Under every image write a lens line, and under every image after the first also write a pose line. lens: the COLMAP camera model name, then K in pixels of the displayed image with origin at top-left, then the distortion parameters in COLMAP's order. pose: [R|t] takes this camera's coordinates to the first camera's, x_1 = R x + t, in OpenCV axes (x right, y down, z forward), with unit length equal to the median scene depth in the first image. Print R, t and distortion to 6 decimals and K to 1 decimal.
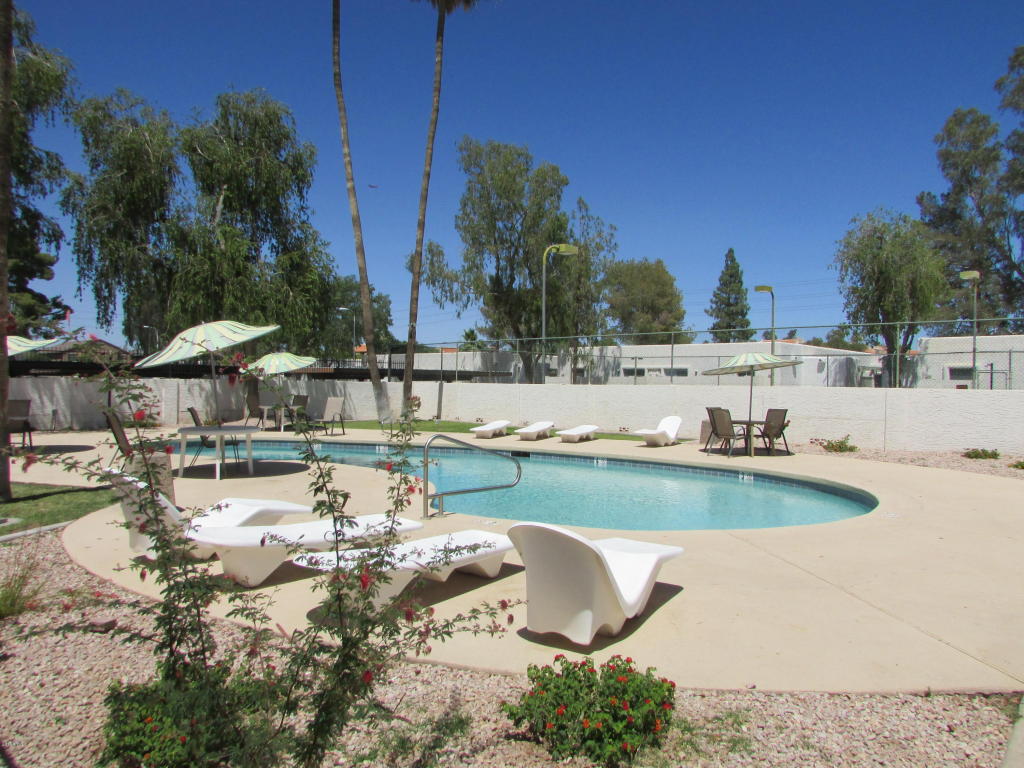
lens RADIAL K [[715.2, 0, 512.0], [0, 715.2, 384.0], [0, 0, 1]] dist [-0.003396, -0.002594]
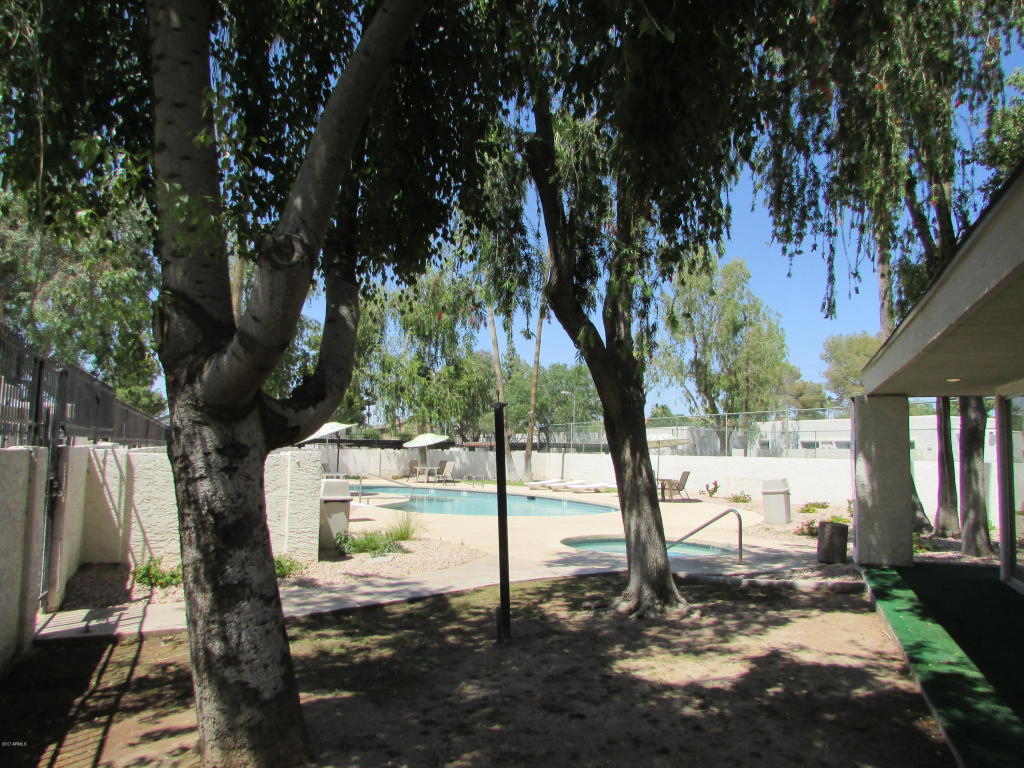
lens RADIAL K [[715.2, 0, 512.0], [0, 715.2, 384.0], [0, 0, 1]] dist [-0.003396, -0.002594]
pose [[0.916547, -0.034920, -0.398400, 0.219076], [-0.005709, 0.994937, -0.100343, 0.002478], [0.399886, 0.094243, 0.911707, -0.173523]]
